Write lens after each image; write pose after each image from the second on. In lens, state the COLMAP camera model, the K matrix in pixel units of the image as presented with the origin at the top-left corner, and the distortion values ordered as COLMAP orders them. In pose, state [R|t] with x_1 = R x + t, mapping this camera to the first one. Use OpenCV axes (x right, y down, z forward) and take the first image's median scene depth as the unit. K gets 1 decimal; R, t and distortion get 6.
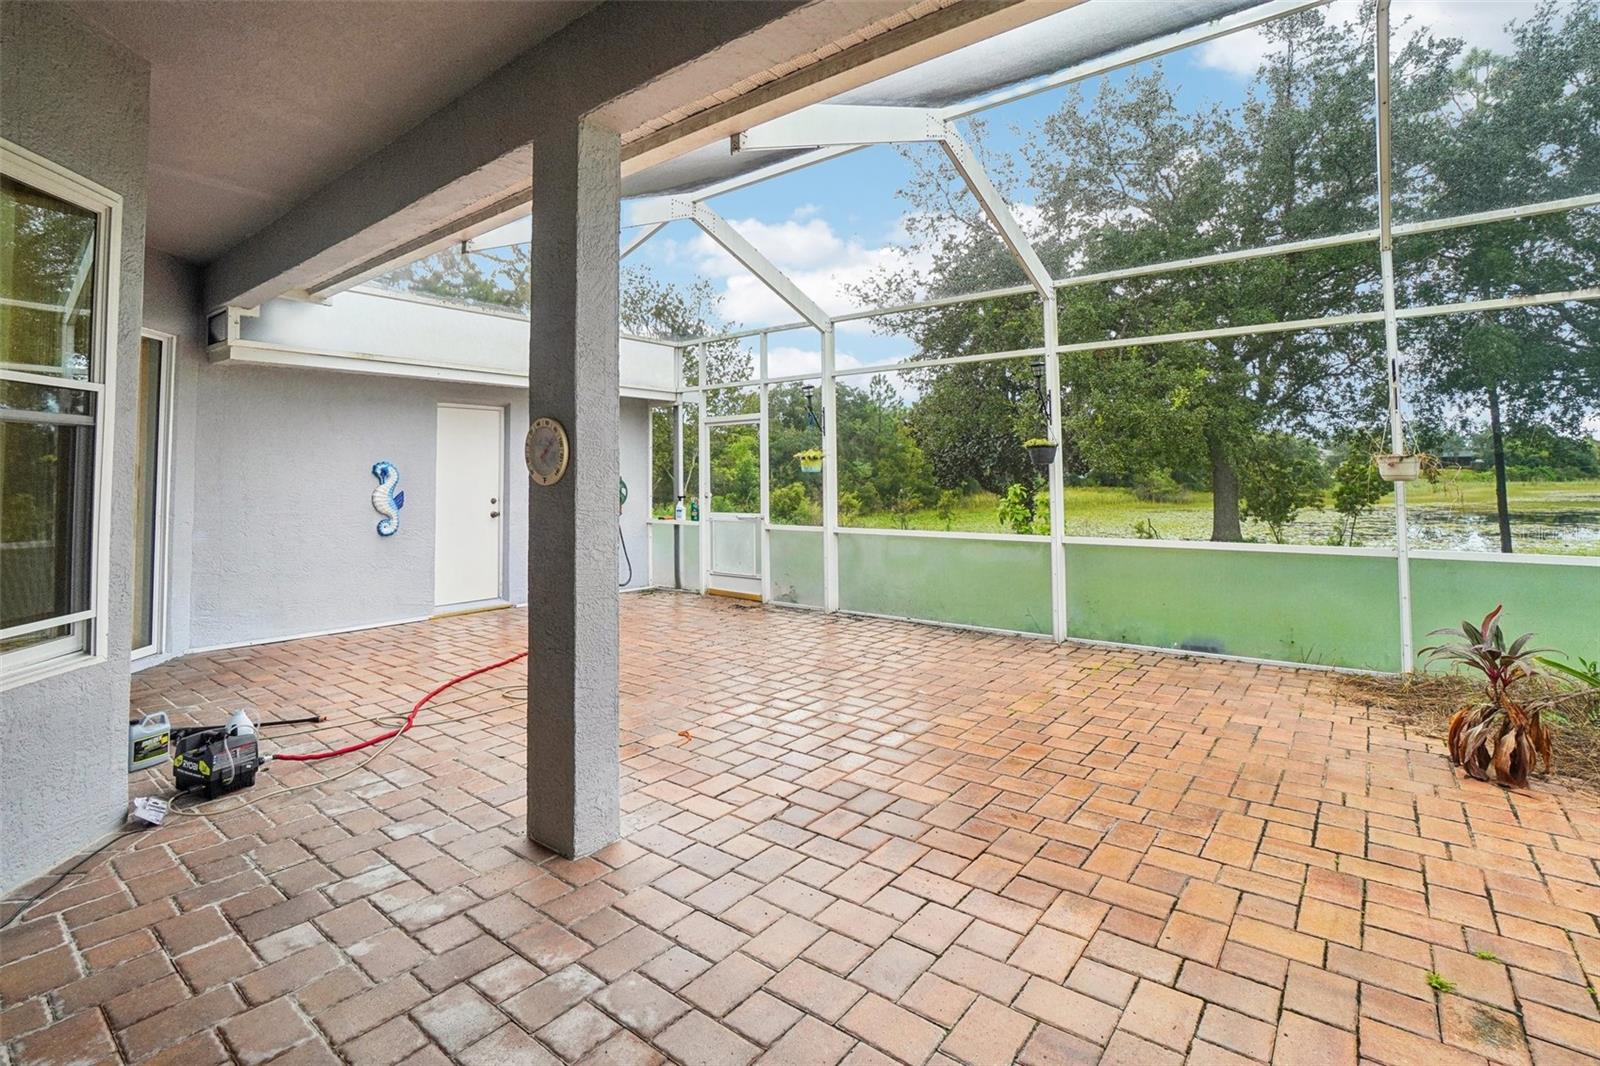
lens RADIAL K [[742.0, 0, 799.9], [0, 742.0, 450.6], [0, 0, 1]] dist [-0.051974, 0.014451]
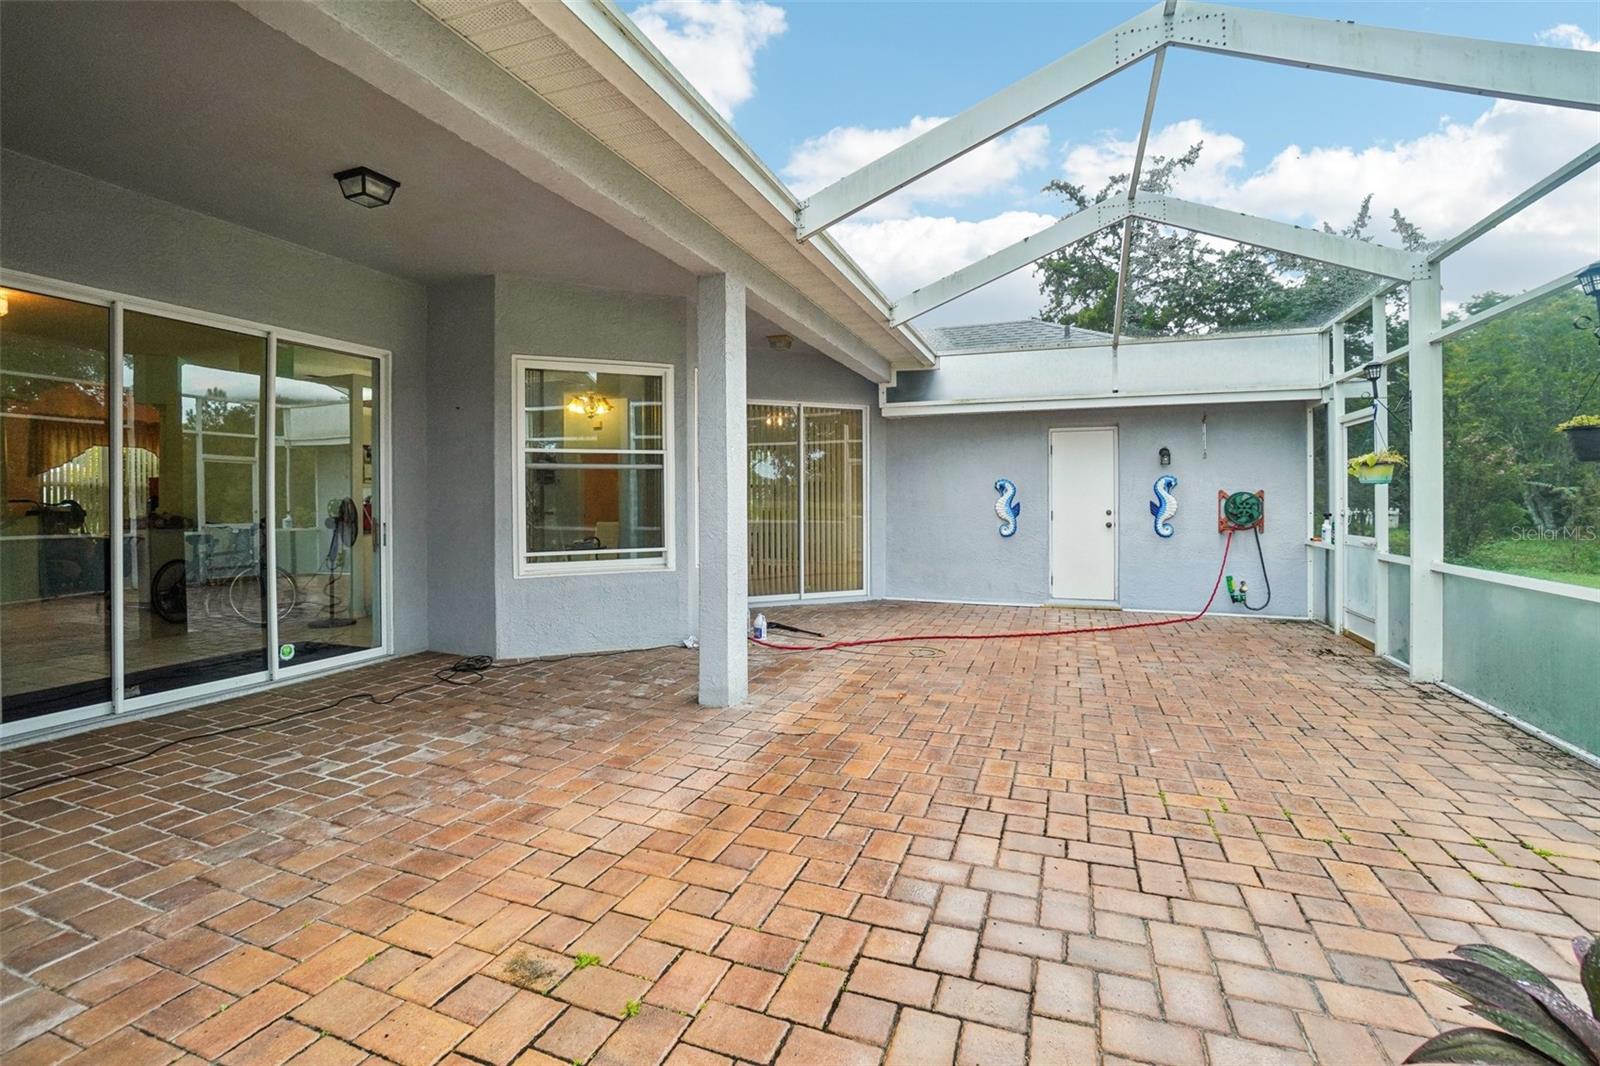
lens RADIAL K [[725.4, 0, 799.2], [0, 725.4, 504.2], [0, 0, 1]] dist [-0.052043, 0.018298]
pose [[0.298373, 0.013599, -0.954352, 0.660696], [0.035051, 0.999068, 0.025195, 0.017692], [0.953806, -0.040968, 0.297618, 0.335282]]
